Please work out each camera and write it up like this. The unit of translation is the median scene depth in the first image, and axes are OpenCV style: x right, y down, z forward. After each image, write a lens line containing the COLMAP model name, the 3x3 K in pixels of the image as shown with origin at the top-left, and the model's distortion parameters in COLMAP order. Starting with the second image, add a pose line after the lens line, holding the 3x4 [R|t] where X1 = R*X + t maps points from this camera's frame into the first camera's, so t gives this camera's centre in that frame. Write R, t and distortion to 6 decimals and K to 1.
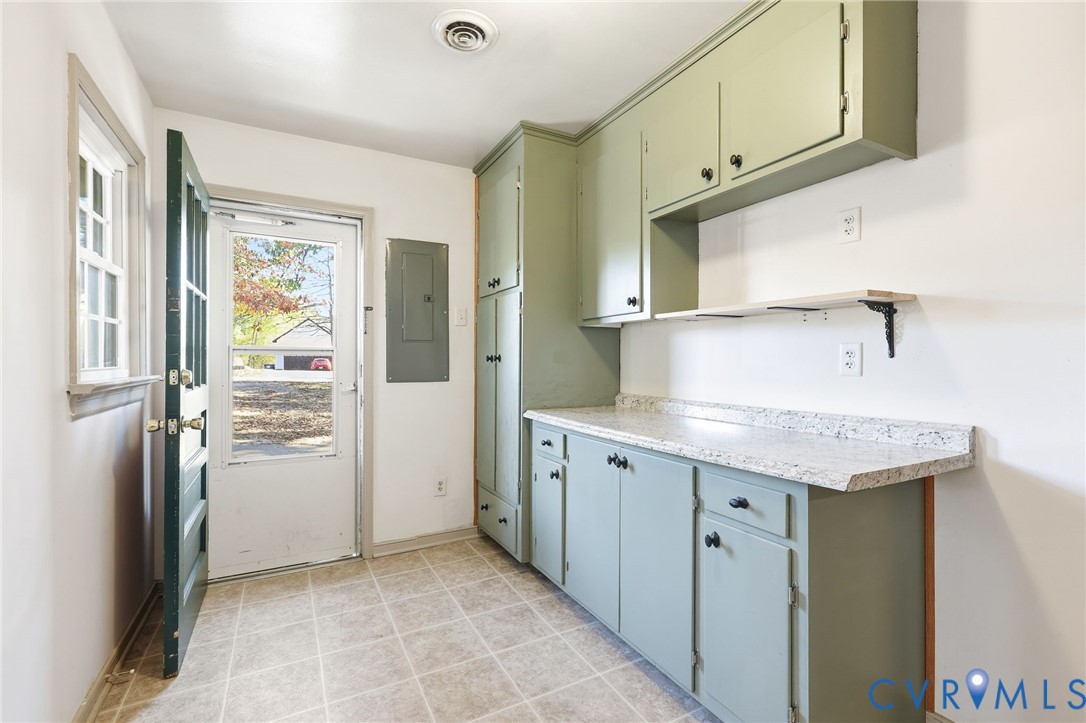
lens RADIAL K [[480.8, 0, 546.2], [0, 480.8, 361.9], [0, 0, 1]] dist [-0.004427, -0.000449]
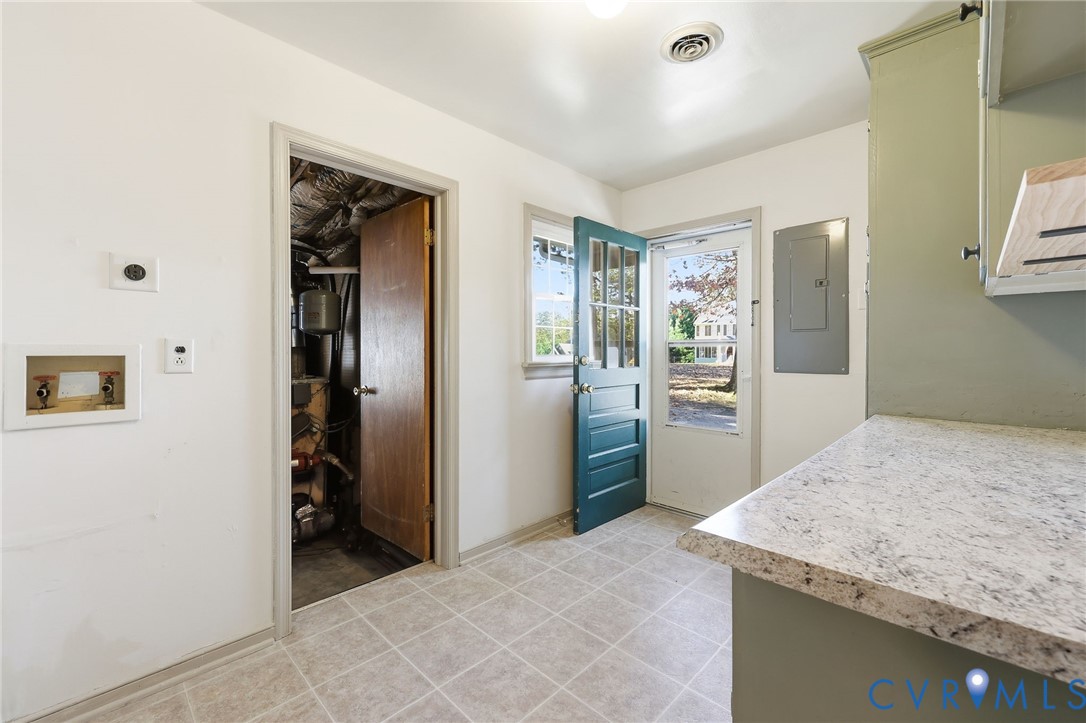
lens RADIAL K [[452.8, 0, 542.0], [0, 452.8, 355.0], [0, 0, 1]] dist [-0.001398, -0.000045]
pose [[0.293411, 0.007400, -0.955958, 0.451746], [-0.003081, 0.999972, 0.006795, 0.001172], [0.955981, 0.000951, 0.293425, 0.247447]]
